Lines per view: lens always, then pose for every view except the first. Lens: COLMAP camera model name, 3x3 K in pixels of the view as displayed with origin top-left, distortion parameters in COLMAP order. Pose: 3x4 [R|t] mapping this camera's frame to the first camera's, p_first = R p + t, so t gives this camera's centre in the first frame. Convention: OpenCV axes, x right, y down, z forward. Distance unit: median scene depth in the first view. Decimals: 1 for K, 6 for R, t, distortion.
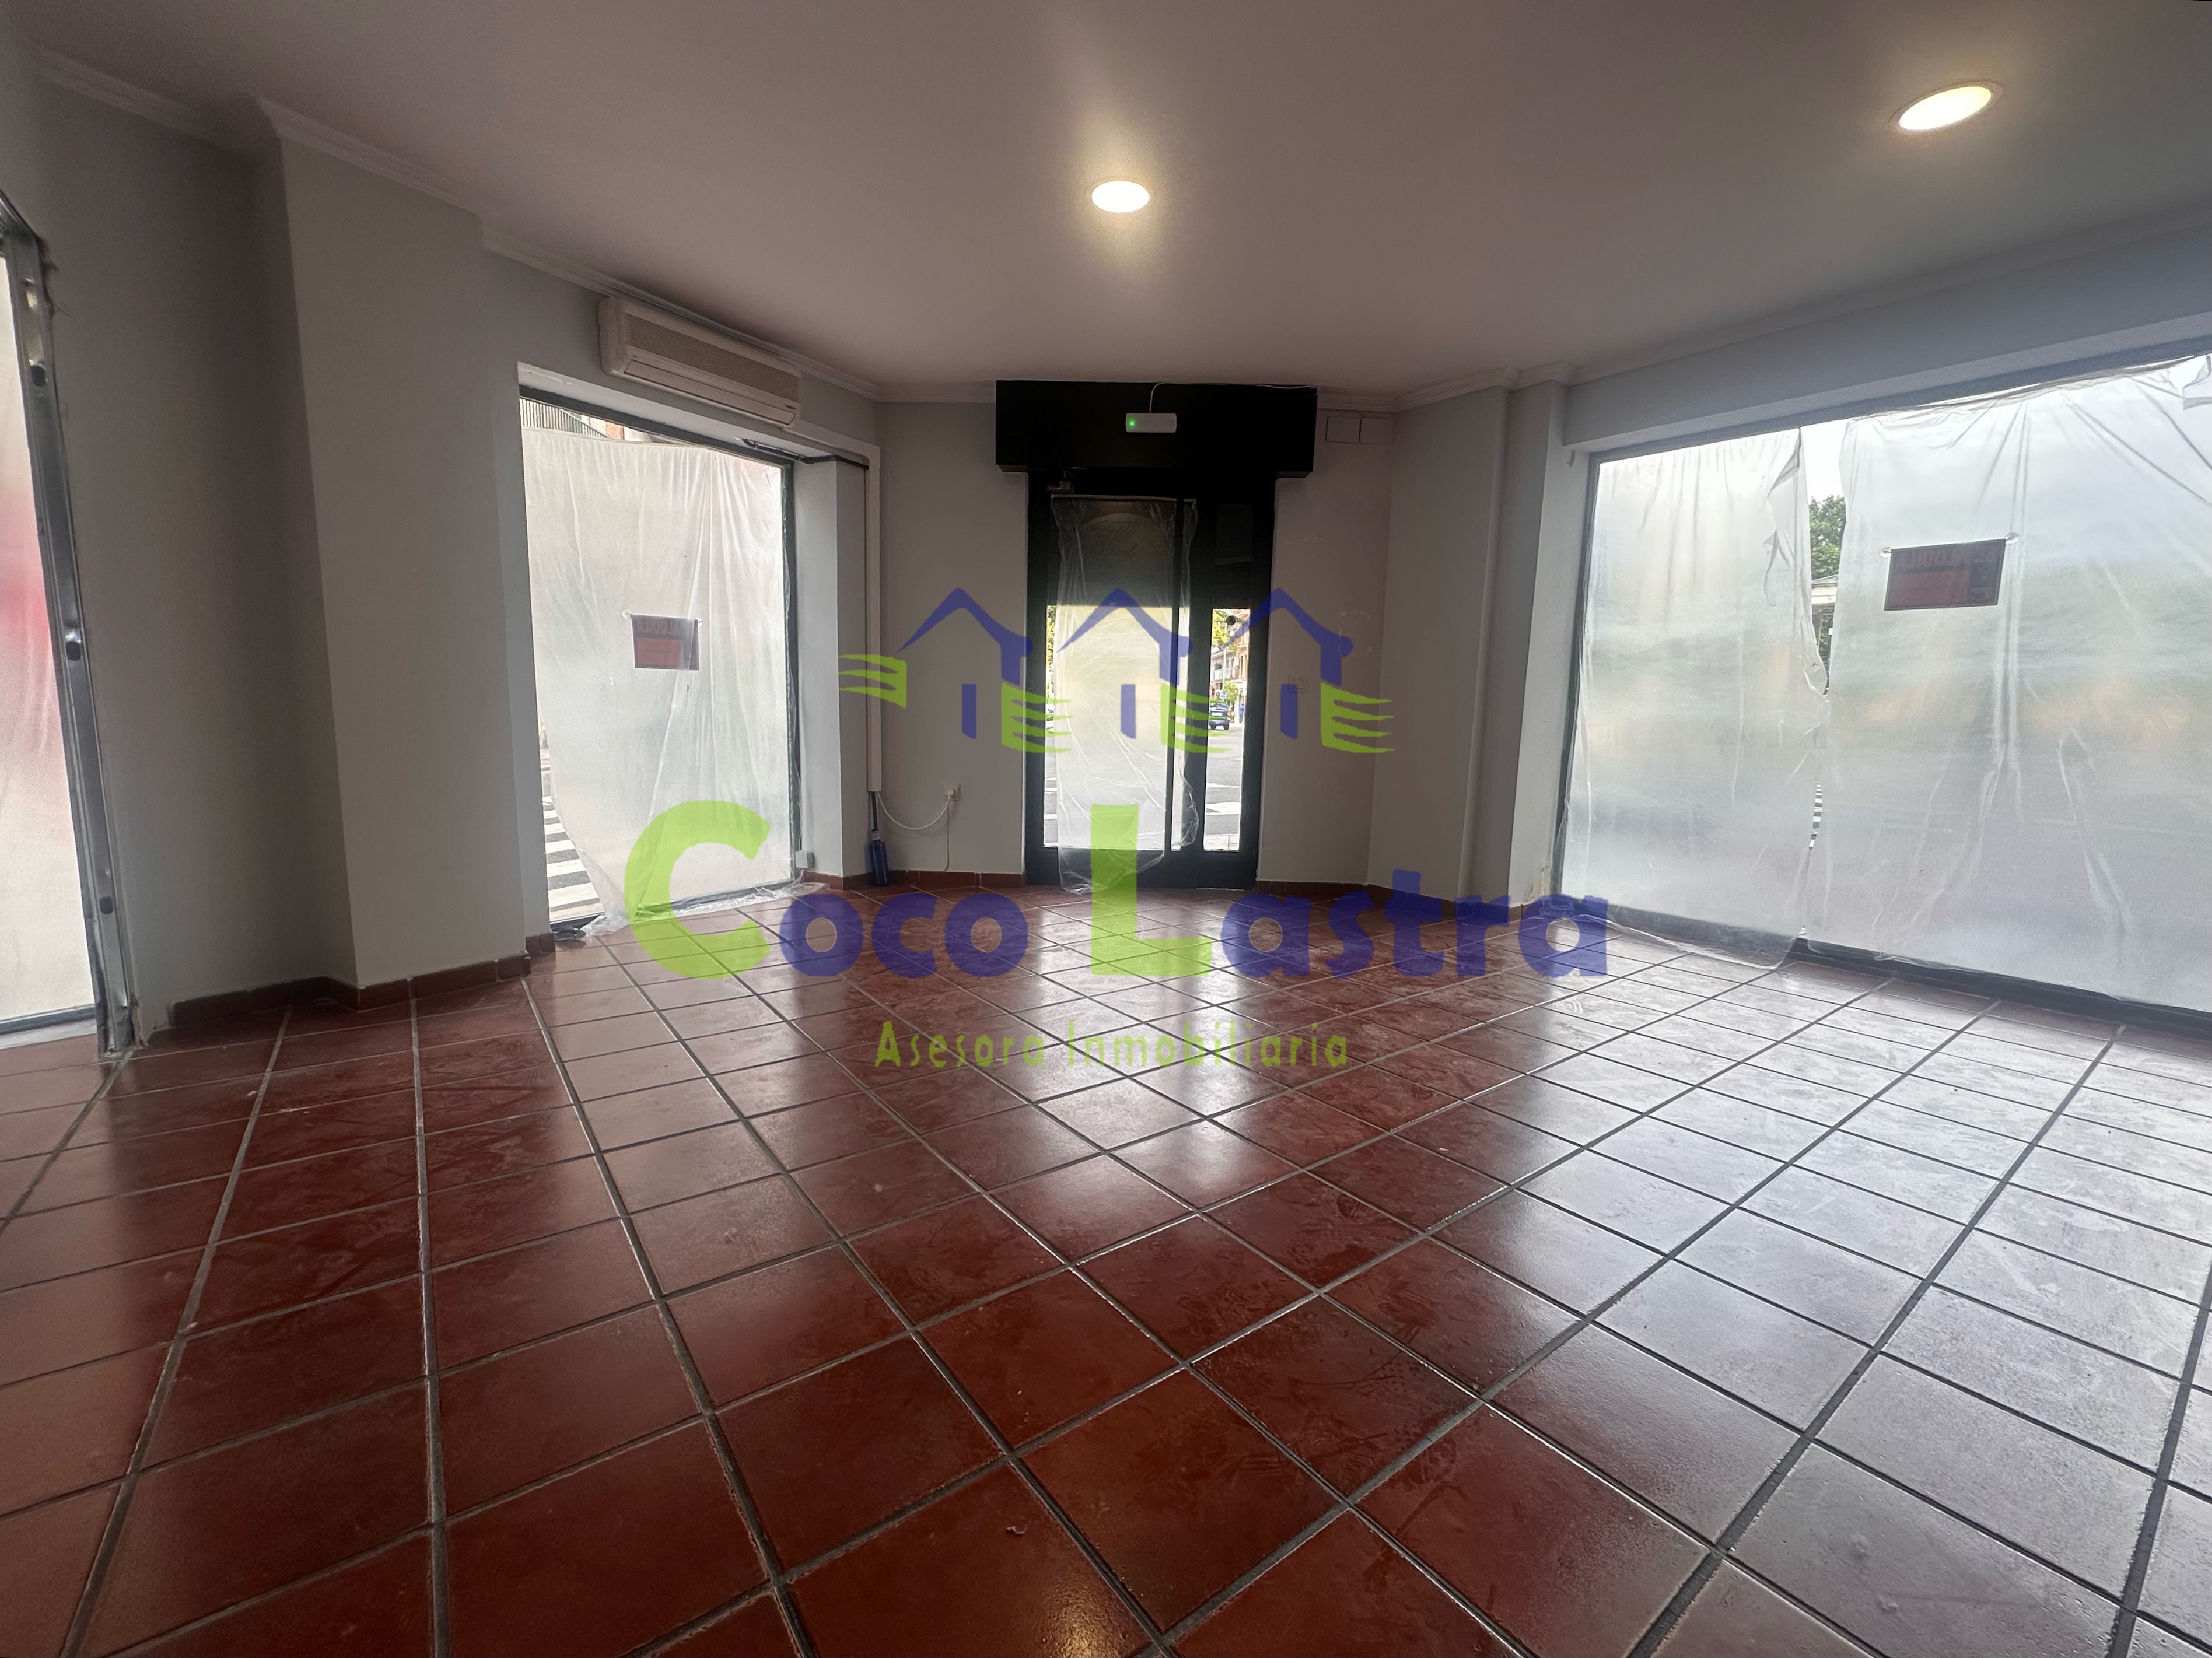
lens RADIAL K [[934.3, 0, 1098.5], [0, 934.3, 830.5], [0, 0, 1]] dist [-0.003727, -0.000270]
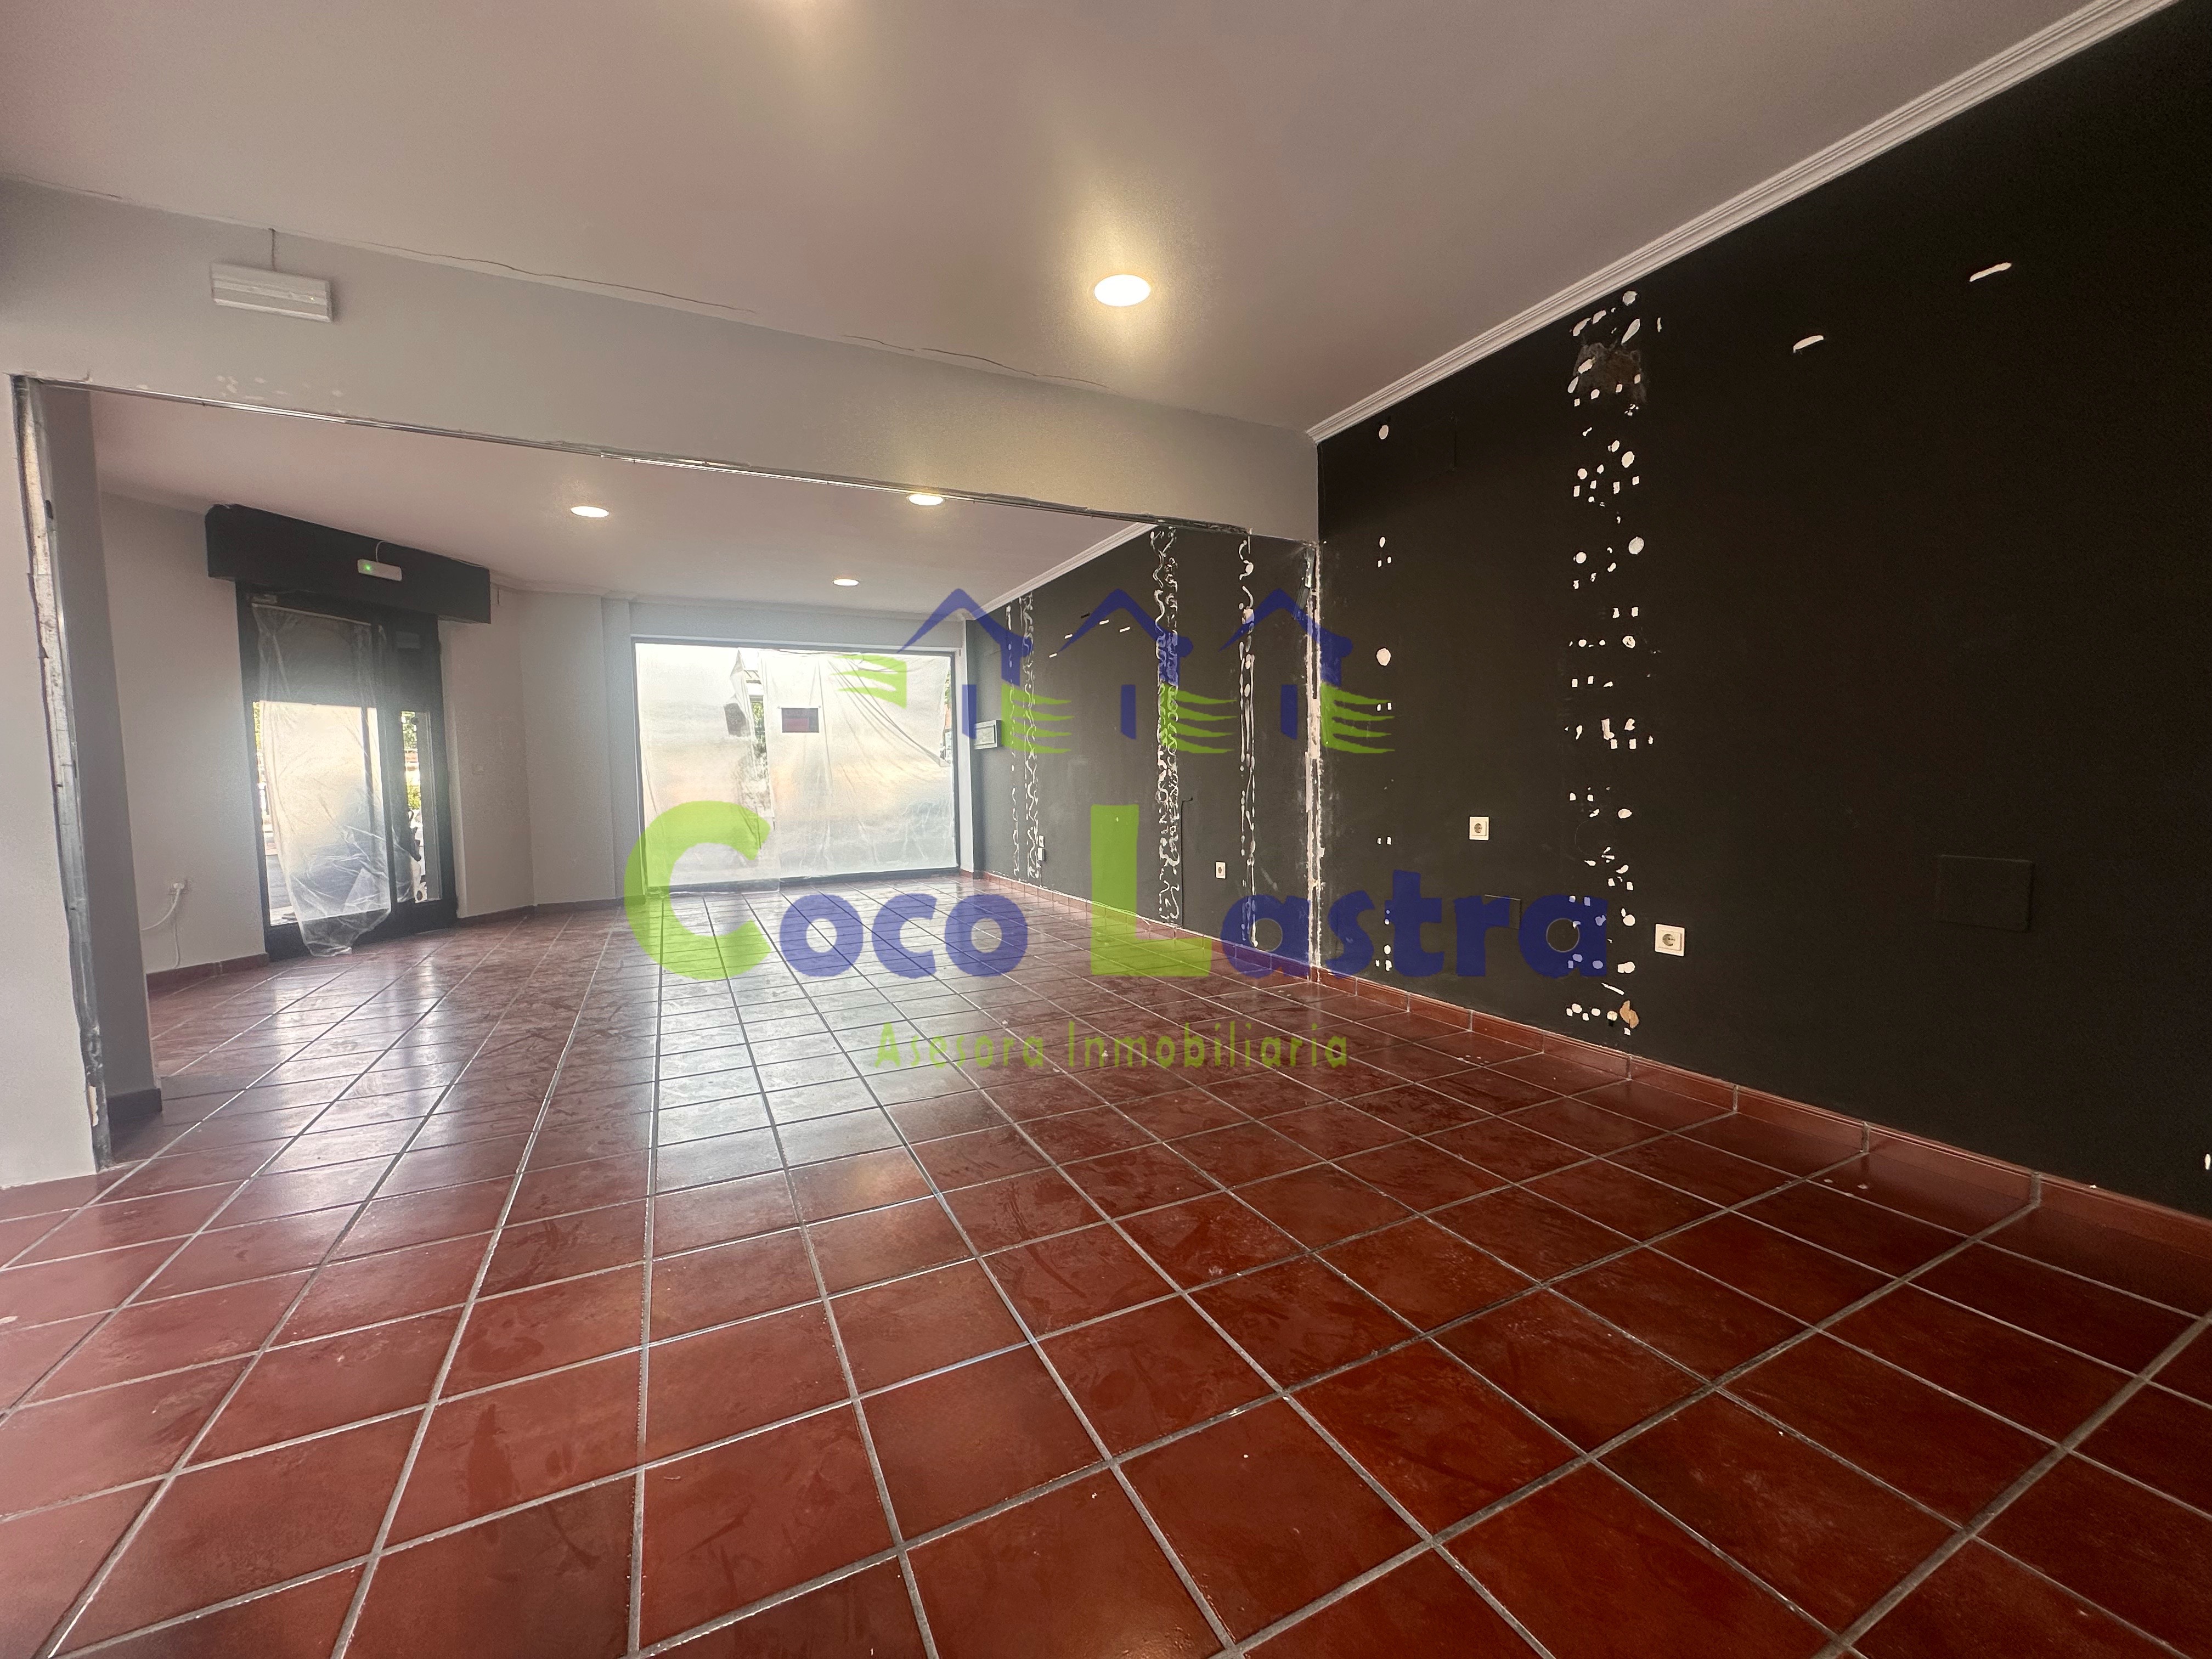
lens RADIAL K [[878.1, 0, 1102.8], [0, 878.1, 829.7], [0, 0, 1]] dist [-0.002658, 0.000181]
pose [[0.174788, -0.091191, 0.980374, -0.928995], [0.157721, 0.985437, 0.063542, -0.004592], [-0.971892, 0.143519, 0.186626, -0.130867]]
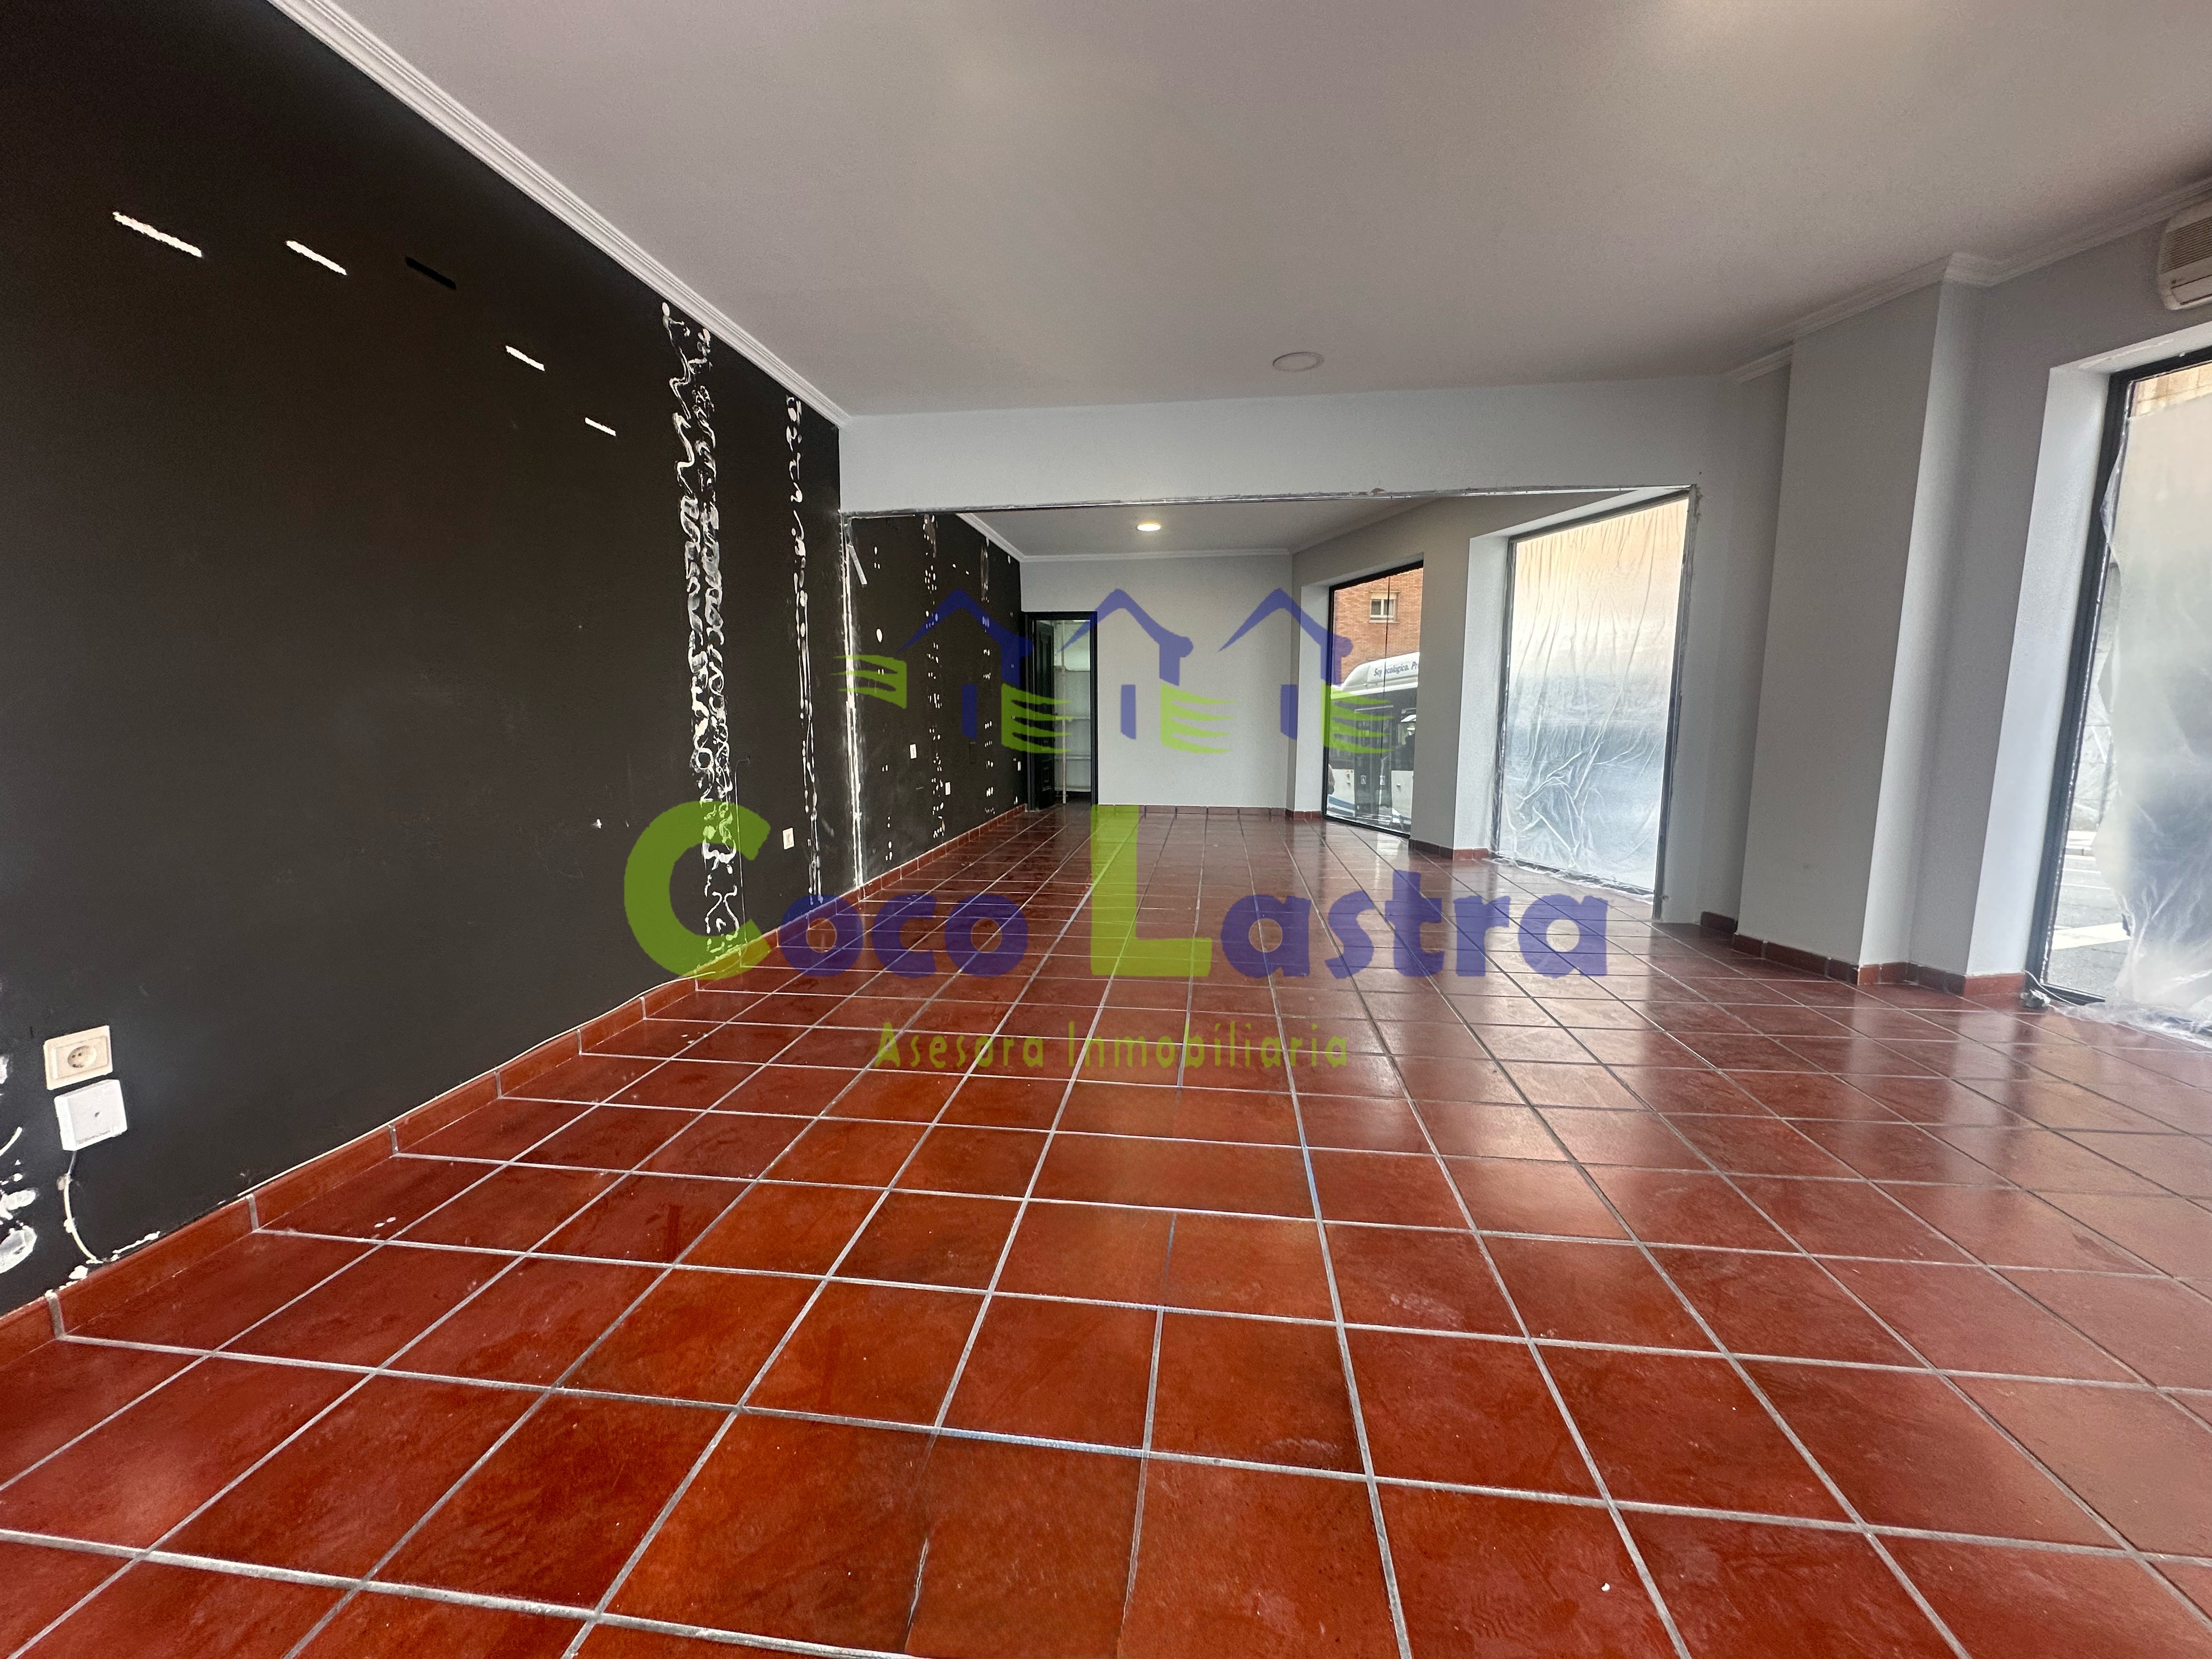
lens RADIAL K [[878.1, 0, 1102.8], [0, 878.1, 829.7], [0, 0, 1]] dist [-0.002658, 0.000181]
pose [[-0.692637, 0.077852, -0.717072, 0.487090], [-0.111854, 0.970538, 0.213413, -0.095399], [0.712560, 0.228025, -0.663523, 0.710886]]
